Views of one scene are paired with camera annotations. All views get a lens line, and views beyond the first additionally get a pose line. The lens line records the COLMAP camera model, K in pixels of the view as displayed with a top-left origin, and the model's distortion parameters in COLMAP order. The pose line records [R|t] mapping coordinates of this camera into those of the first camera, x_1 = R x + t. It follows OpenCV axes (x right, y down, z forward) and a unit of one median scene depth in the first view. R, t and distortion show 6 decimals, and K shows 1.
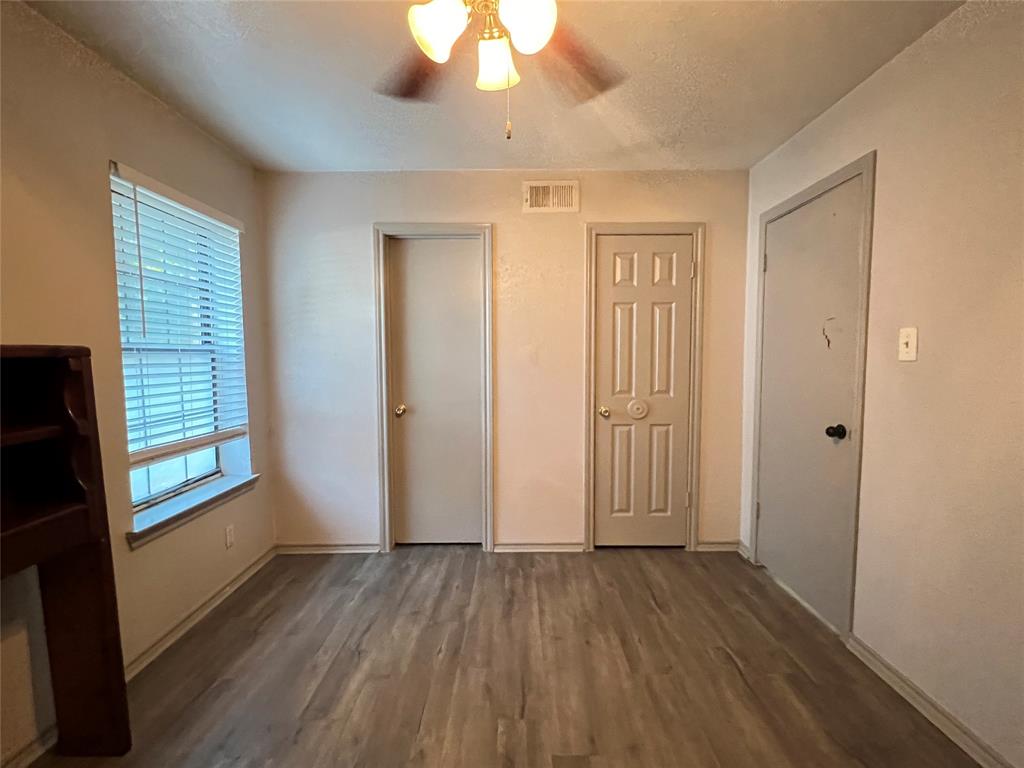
lens RADIAL K [[488.5, 0, 512.0], [0, 488.5, 384.0], [0, 0, 1]] dist [-0.000635, -0.000159]
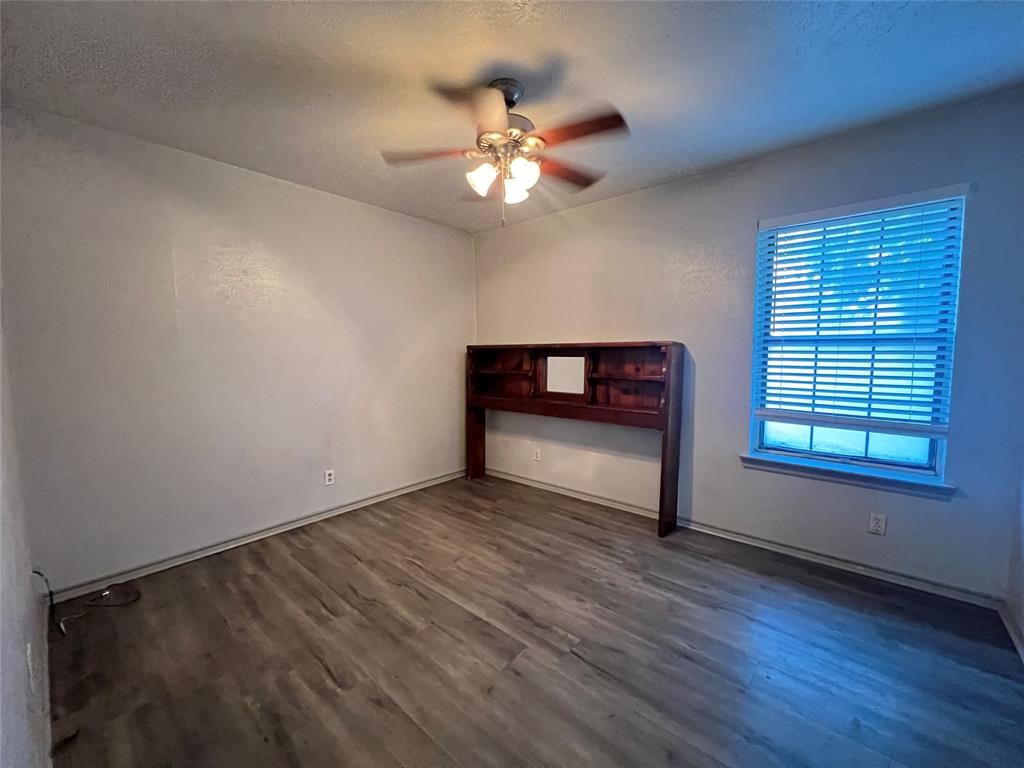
lens RADIAL K [[411.4, 0, 514.5], [0, 411.4, 384.3], [0, 0, 1]] dist [-0.000679, 0.000327]
pose [[-0.657263, 0.072299, -0.750186, 0.718822], [-0.038750, 0.990830, 0.129441, -0.073736], [0.752665, 0.114147, -0.648434, 1.298611]]
